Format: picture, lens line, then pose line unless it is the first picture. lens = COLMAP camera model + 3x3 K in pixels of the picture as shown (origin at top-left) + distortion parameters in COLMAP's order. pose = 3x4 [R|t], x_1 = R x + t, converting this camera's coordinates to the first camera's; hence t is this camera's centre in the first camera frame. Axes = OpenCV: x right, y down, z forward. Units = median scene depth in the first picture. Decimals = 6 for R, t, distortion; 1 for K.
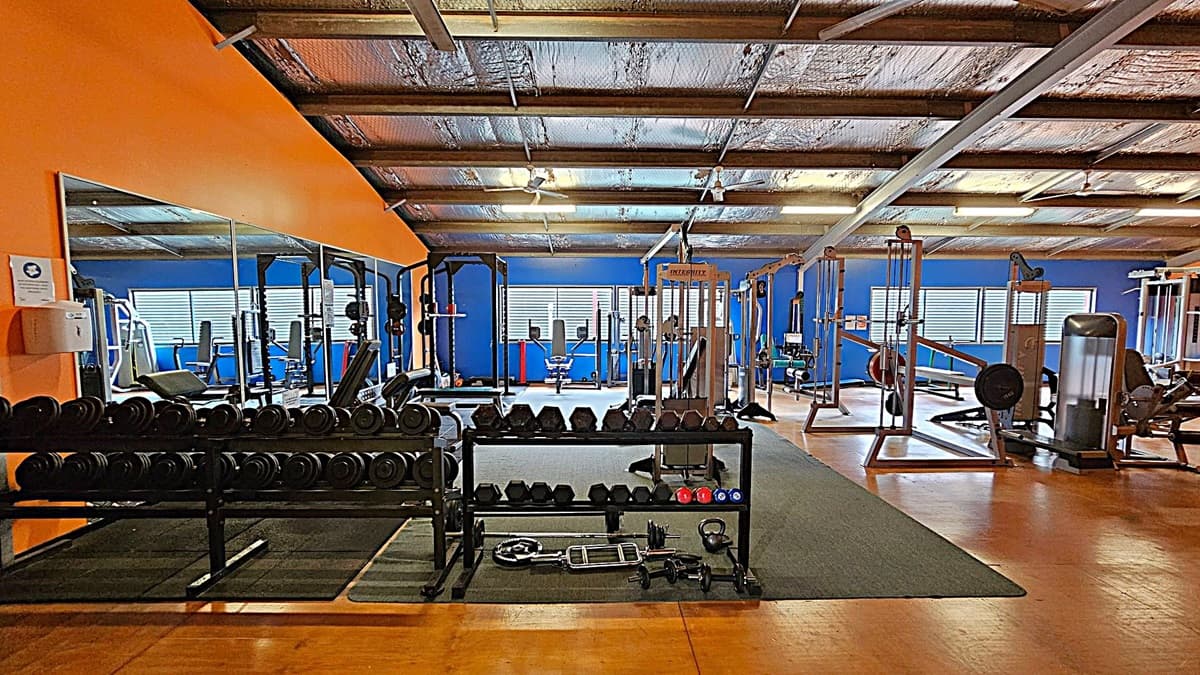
lens RADIAL K [[491.4, 0, 599.9], [0, 491.4, 353.1], [0, 0, 1]] dist [-0.003772, 0.000444]
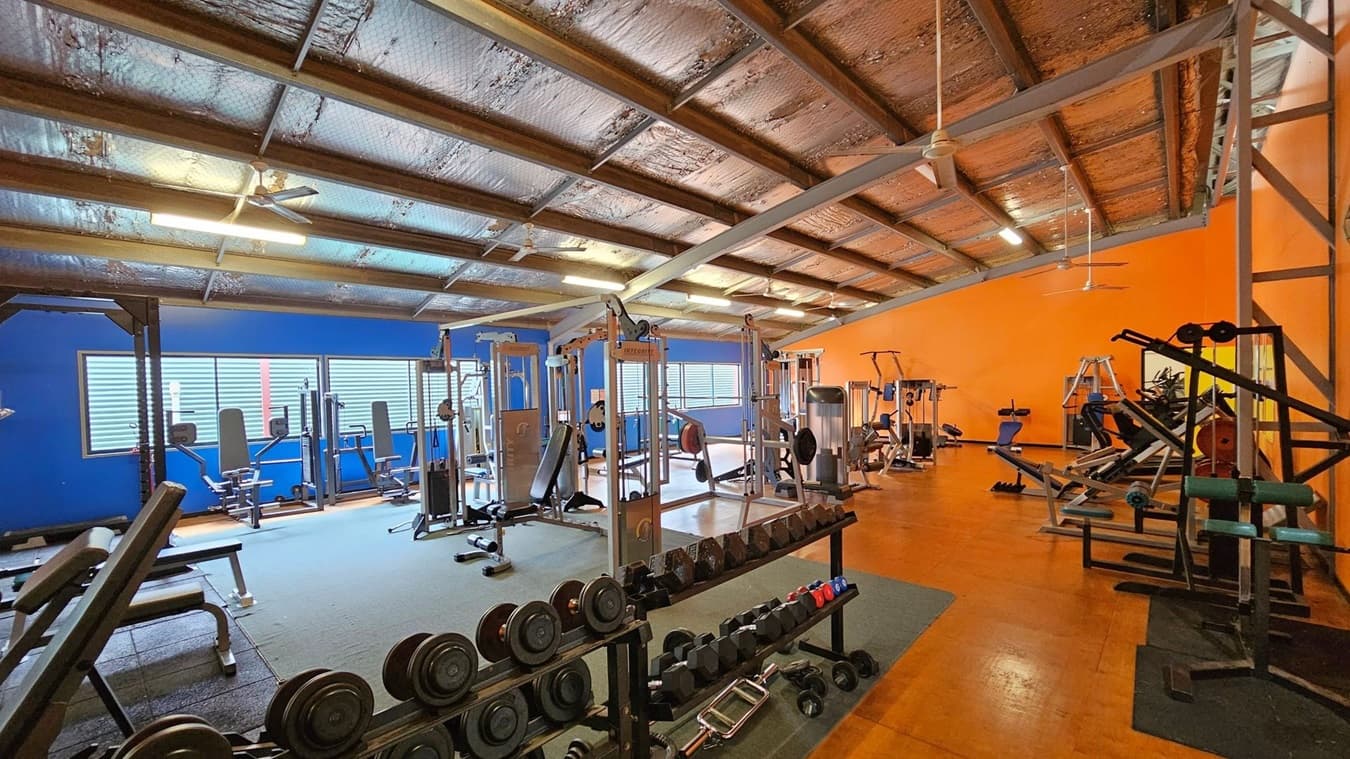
lens RADIAL K [[552.8, 0, 674.9], [0, 552.8, 397.0], [0, 0, 1]] dist [-0.003772, 0.000444]
pose [[0.686476, -0.035976, 0.726262, -0.284350], [0.077519, 0.996704, -0.023899, -0.031969], [-0.723009, 0.072706, 0.687002, 0.166048]]
